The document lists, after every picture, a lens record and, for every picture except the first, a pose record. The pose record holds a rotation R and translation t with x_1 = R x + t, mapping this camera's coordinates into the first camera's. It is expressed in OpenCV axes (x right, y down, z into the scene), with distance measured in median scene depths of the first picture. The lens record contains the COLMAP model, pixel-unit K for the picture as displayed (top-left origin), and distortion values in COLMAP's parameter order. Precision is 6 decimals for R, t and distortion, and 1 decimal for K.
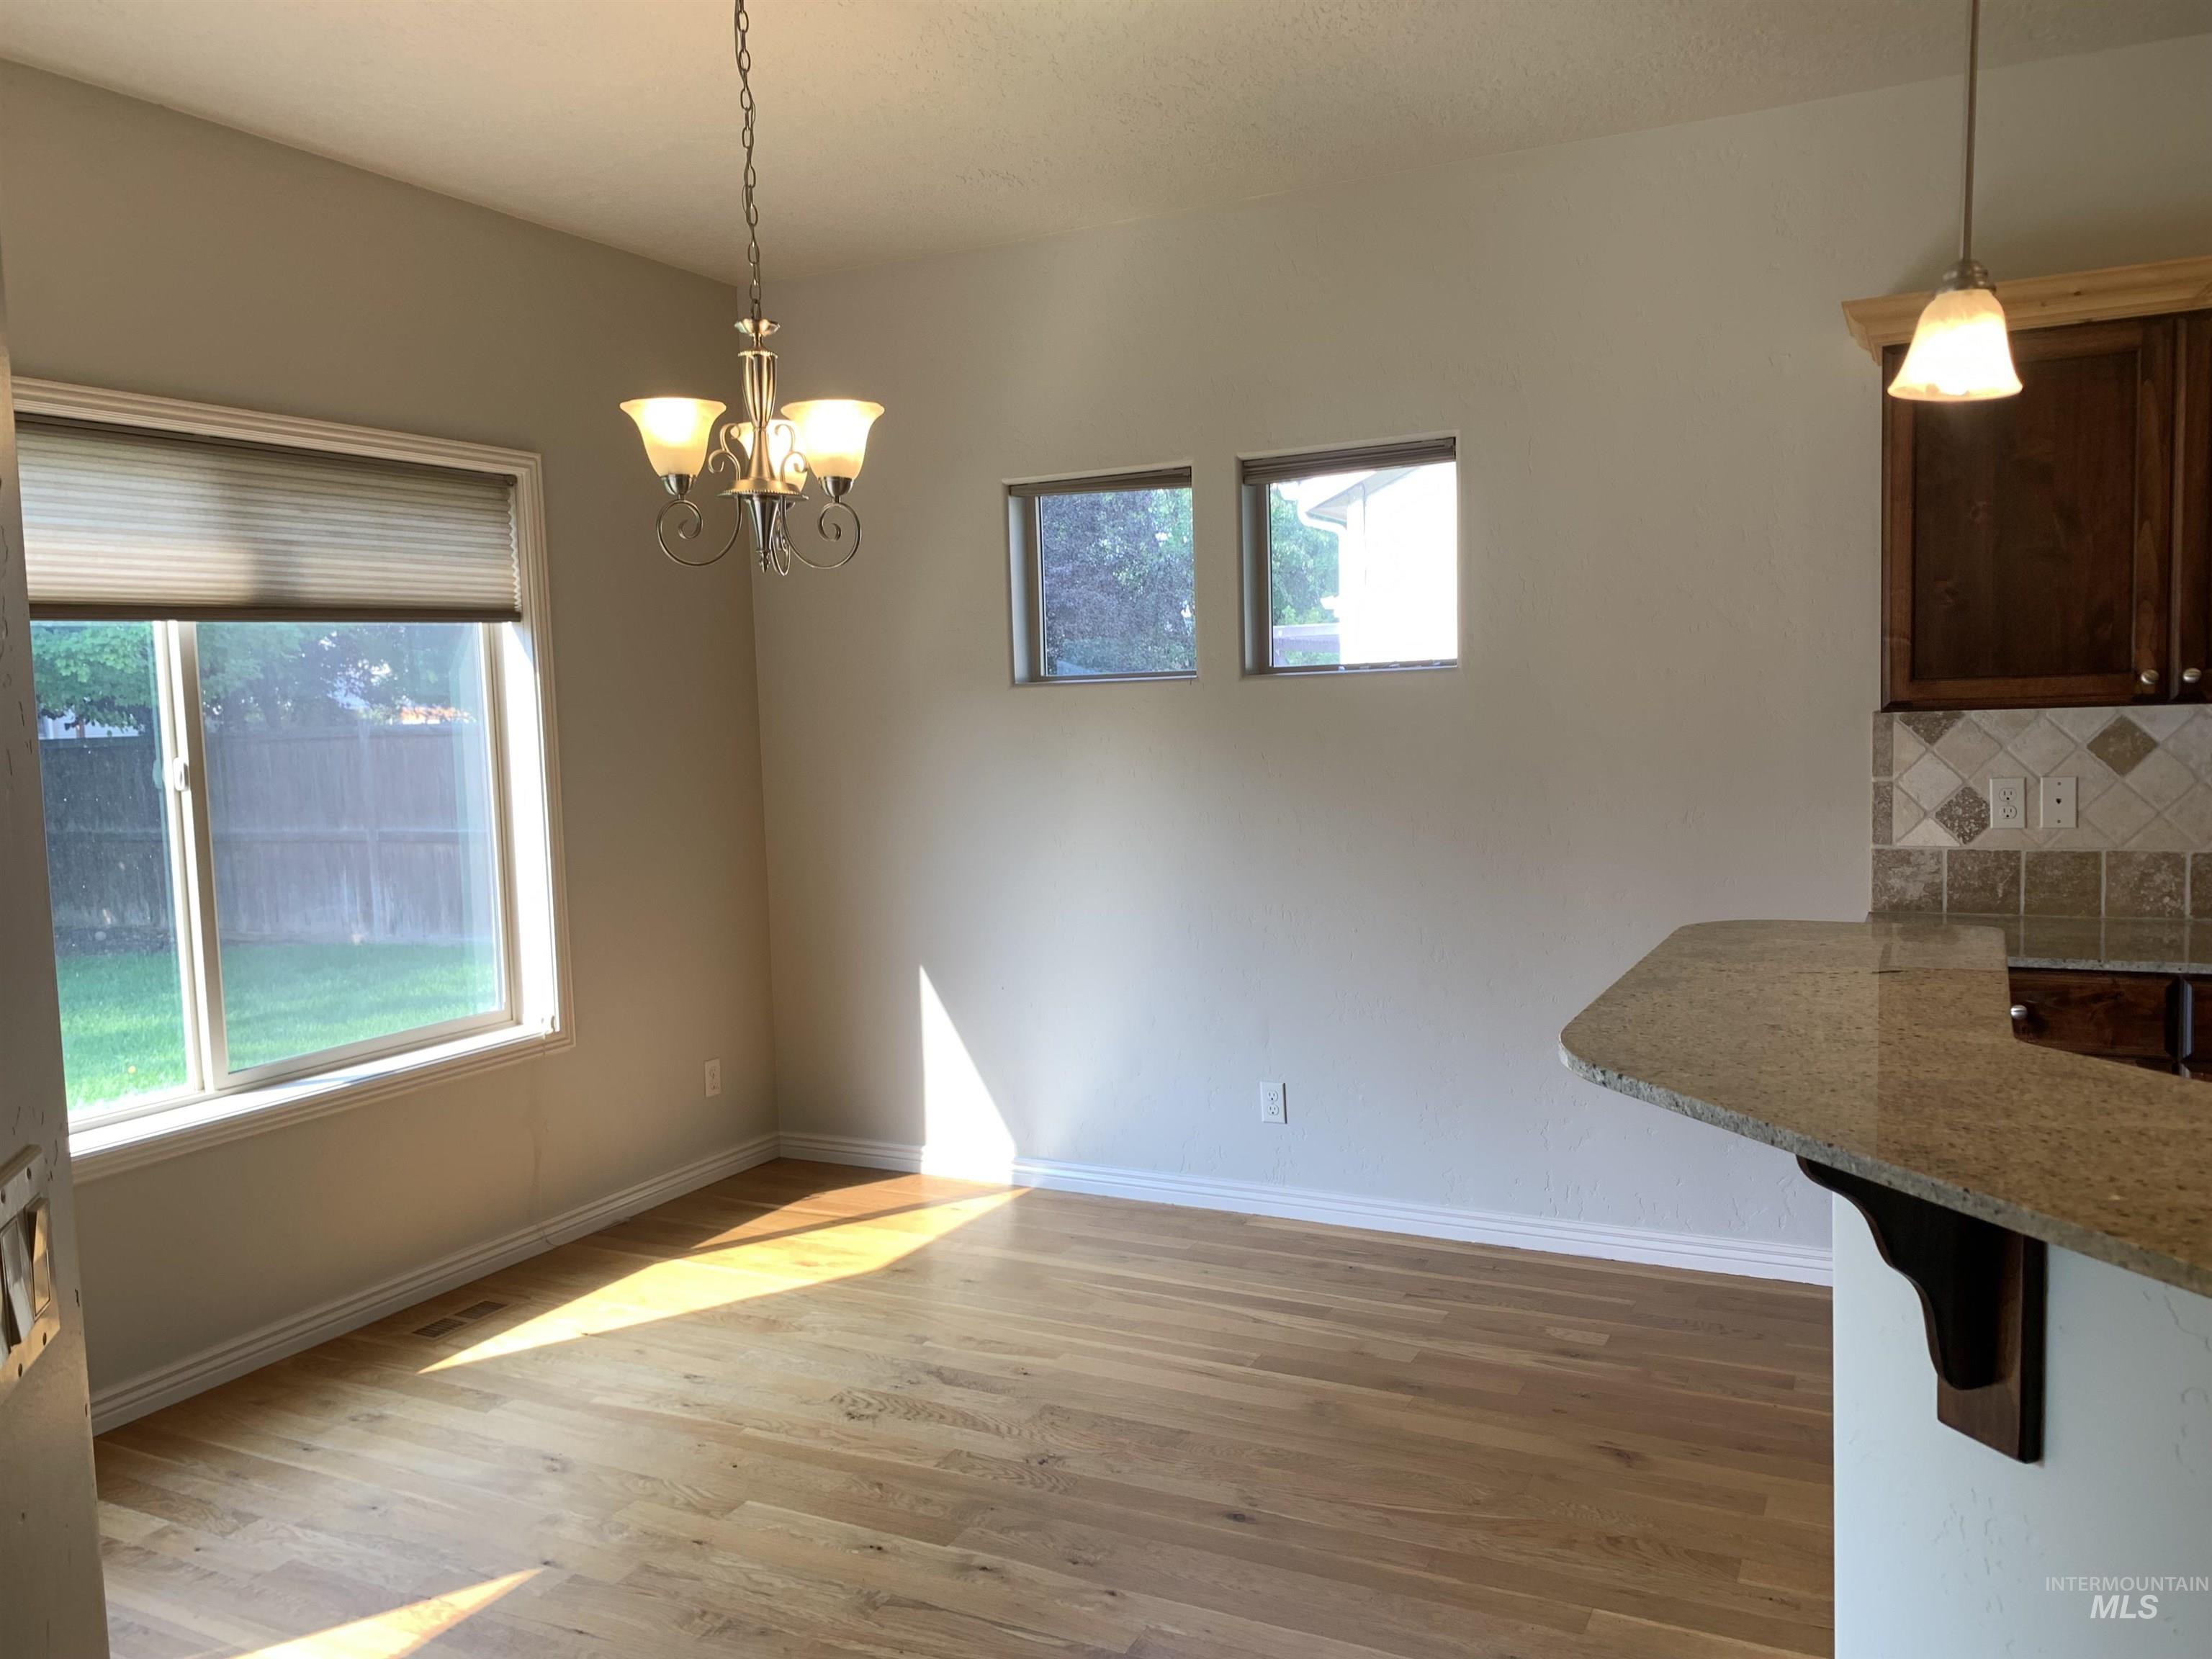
lens RADIAL K [[1667.5, 0, 1115.4], [0, 1667.5, 829.1], [0, 0, 1]] dist [0.028438, -0.048475]
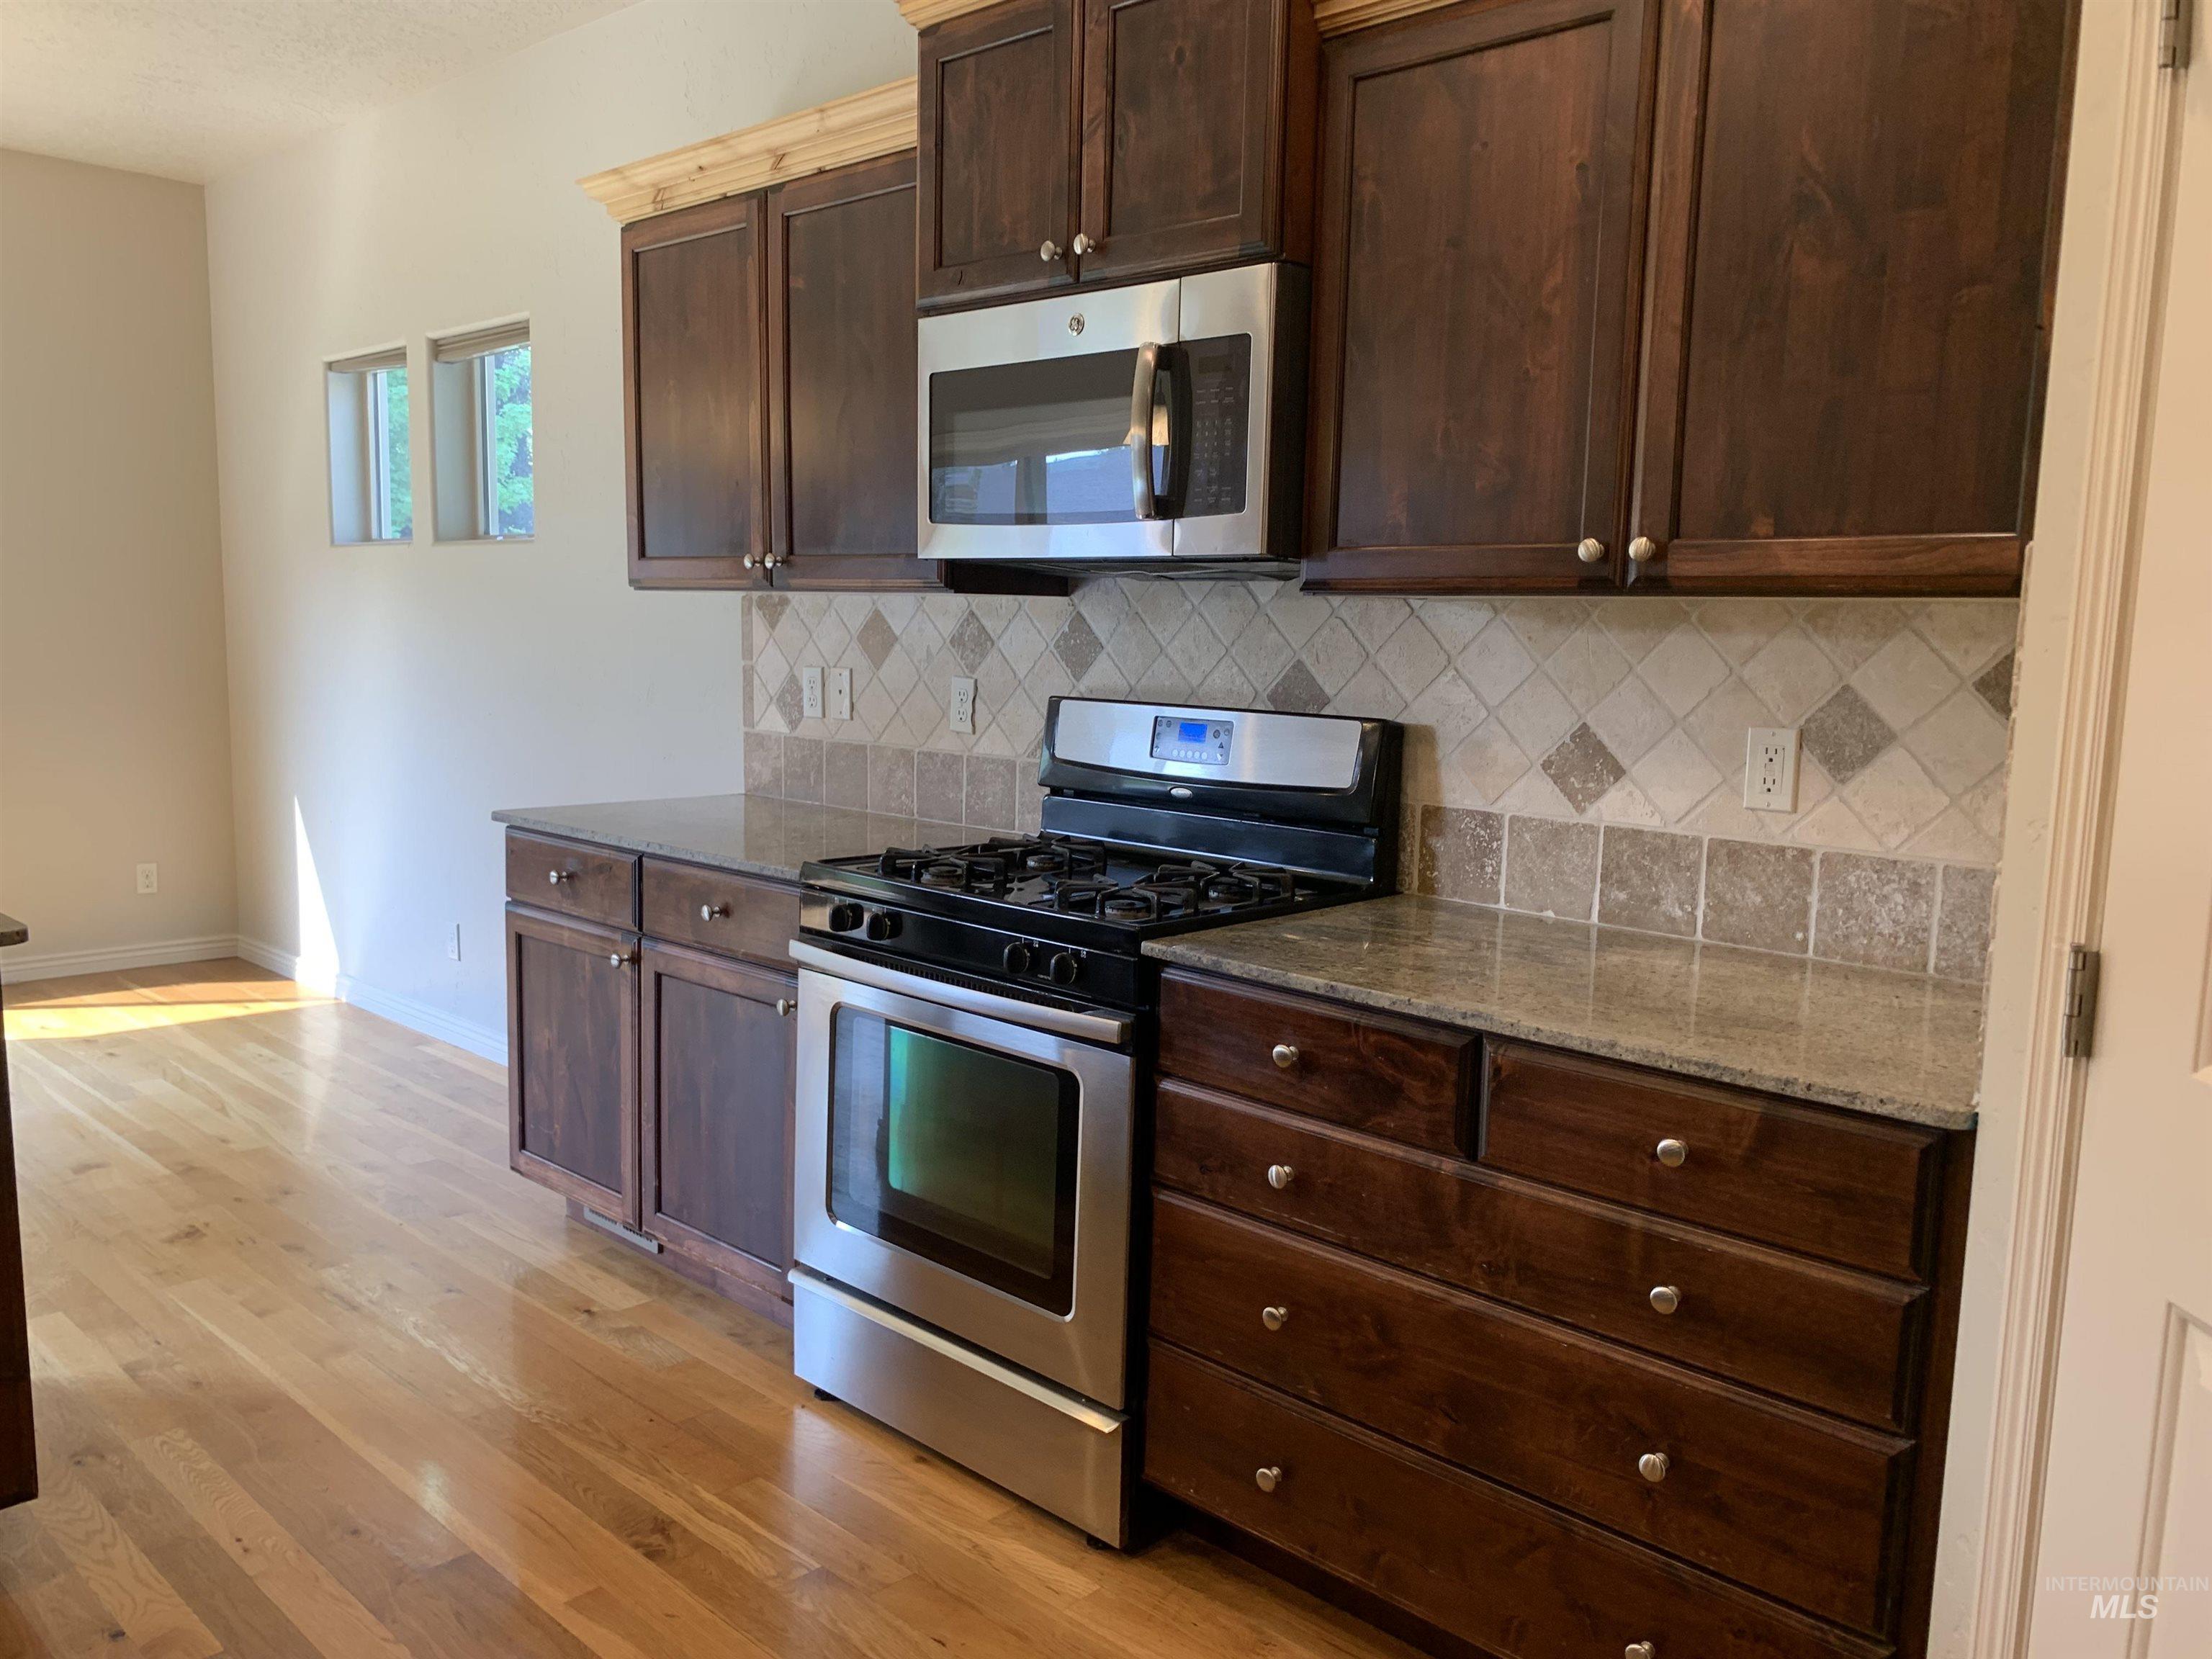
lens RADIAL K [[1667.5, 0, 1104.1], [0, 1667.5, 848.6], [0, 0, 1]] dist [0.028438, -0.048475]
pose [[0.958395, 0.093675, -0.269638, 0.957499], [-0.077978, 0.994608, 0.068373, -0.003913], [0.274589, -0.044502, 0.960531, 0.088072]]
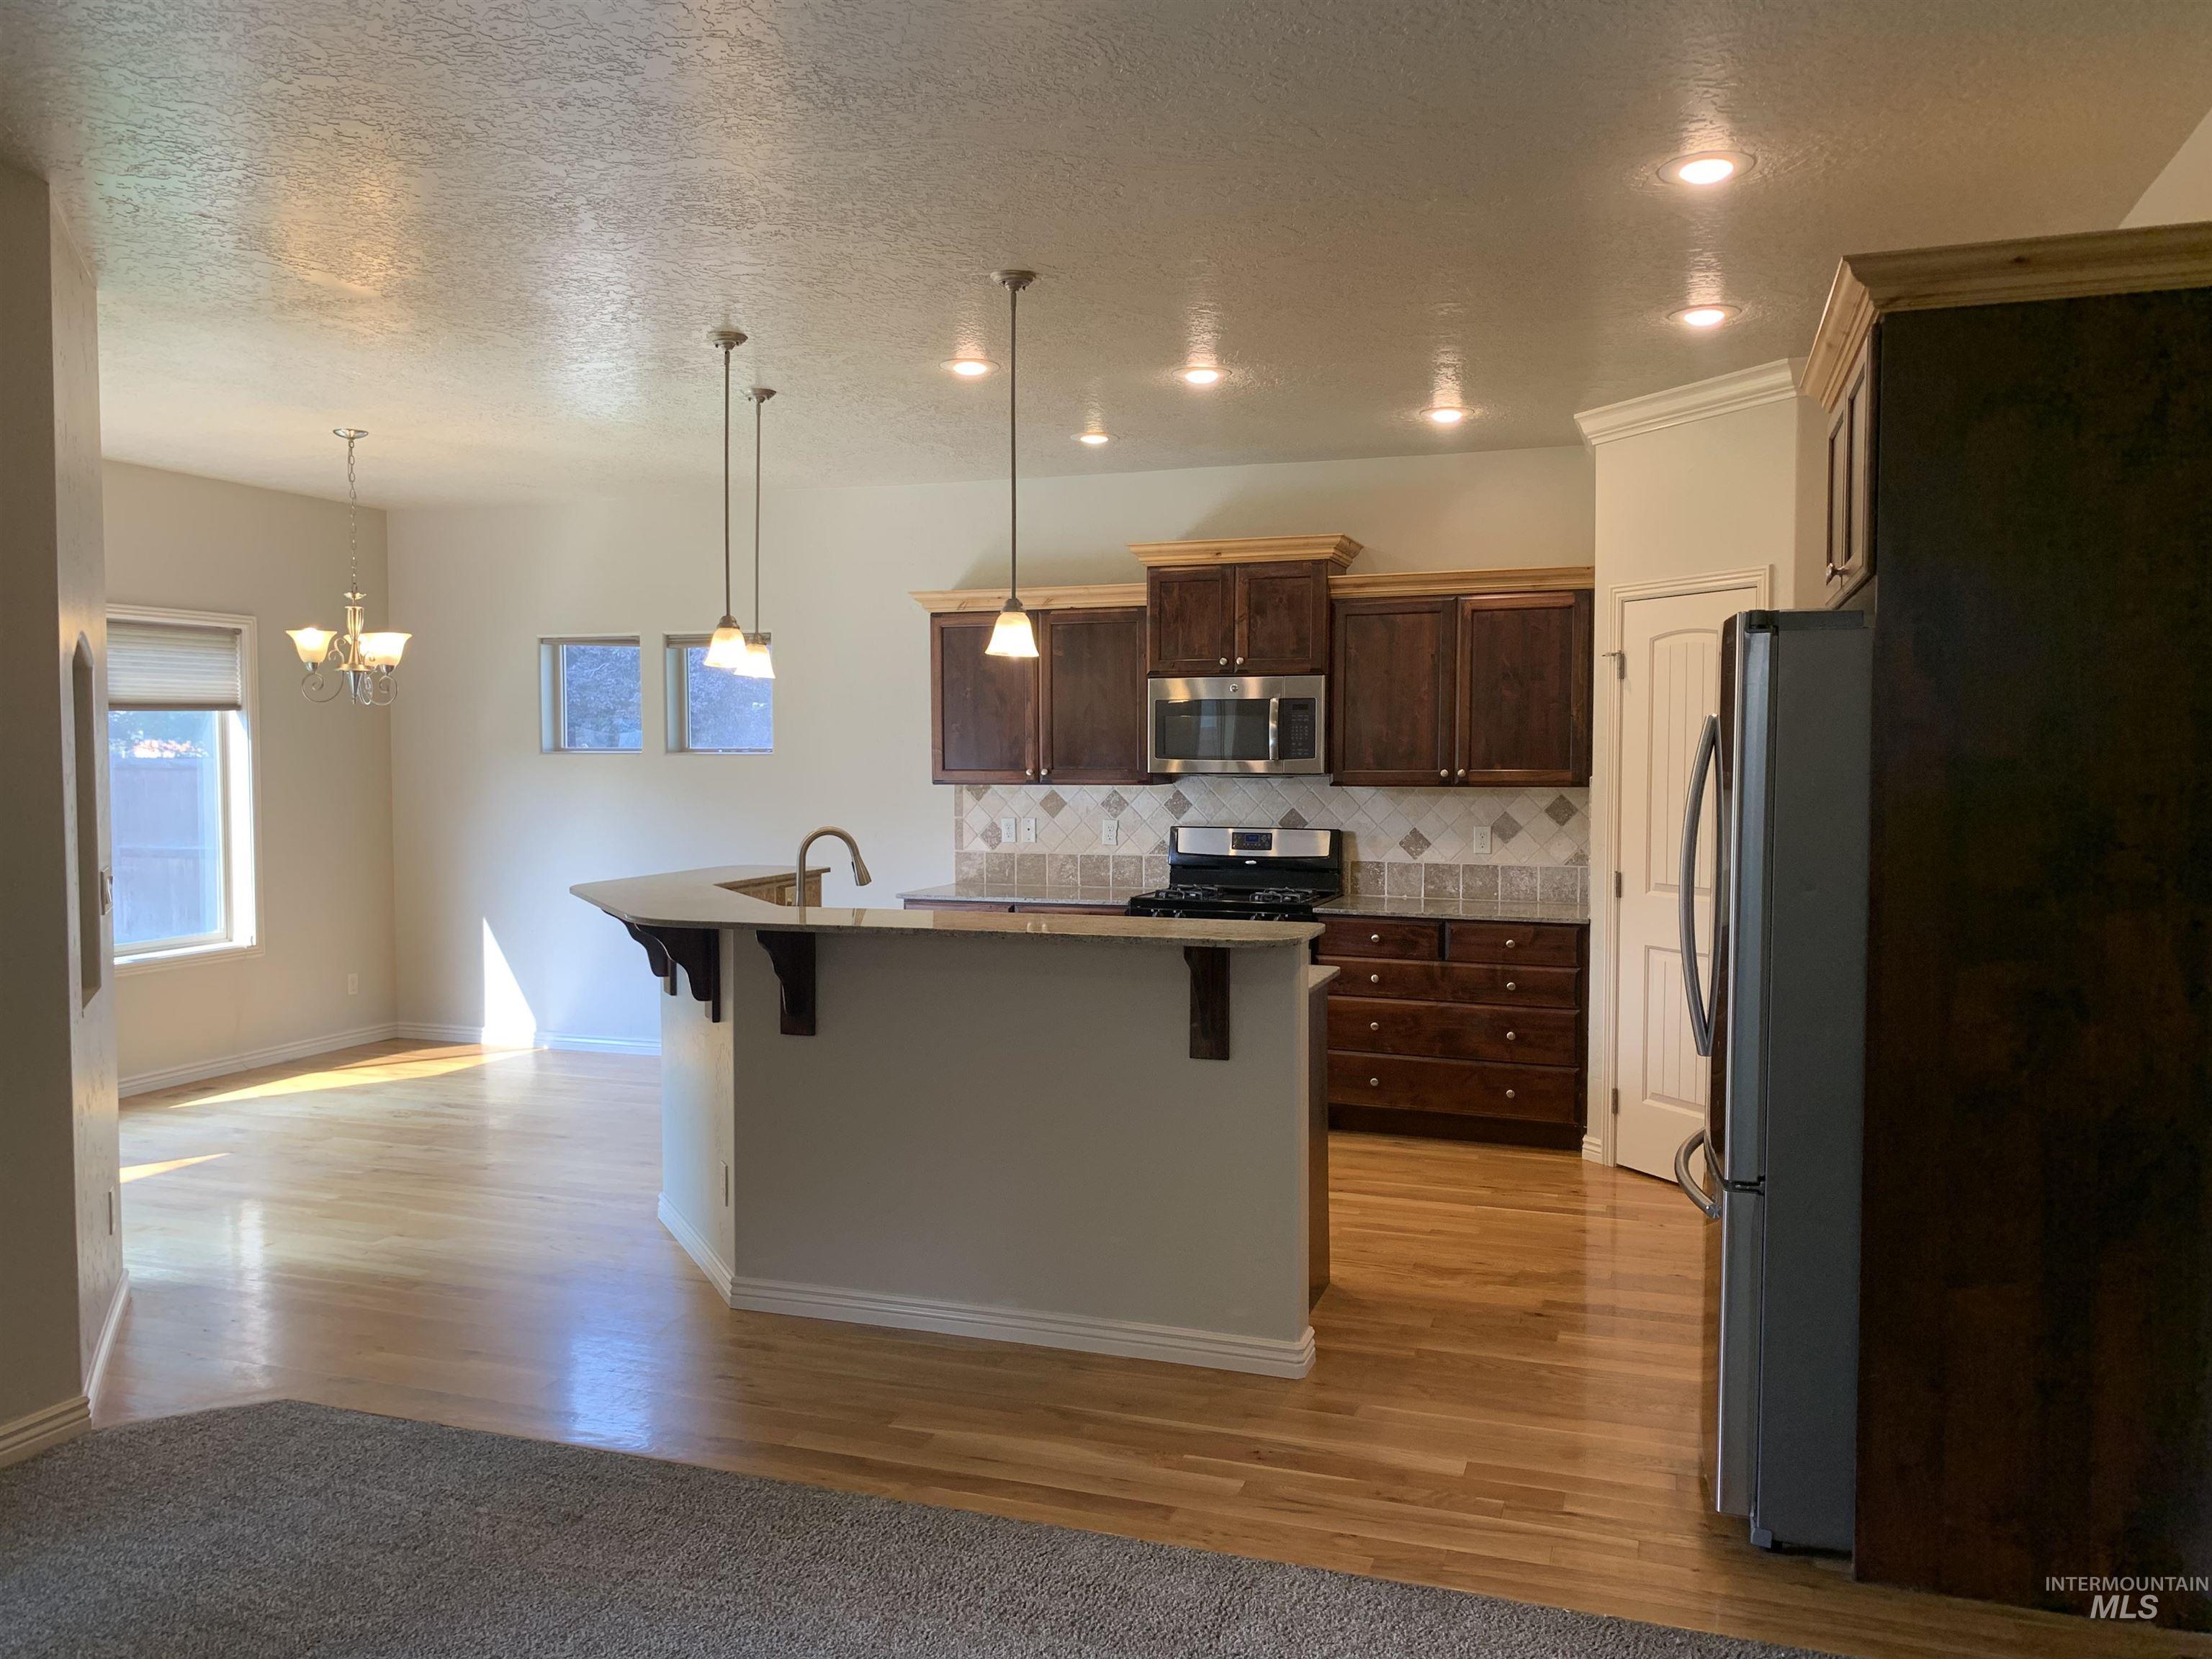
lens RADIAL K [[1667.5, 0, 1108.5], [0, 1667.5, 825.6], [0, 0, 1]] dist [0.028438, -0.048475]
pose [[0.991203, 0.026158, 0.129739, 0.382051], [-0.021697, 0.999128, -0.035681, 0.048342], [-0.130559, 0.032552, 0.990906, -1.016171]]
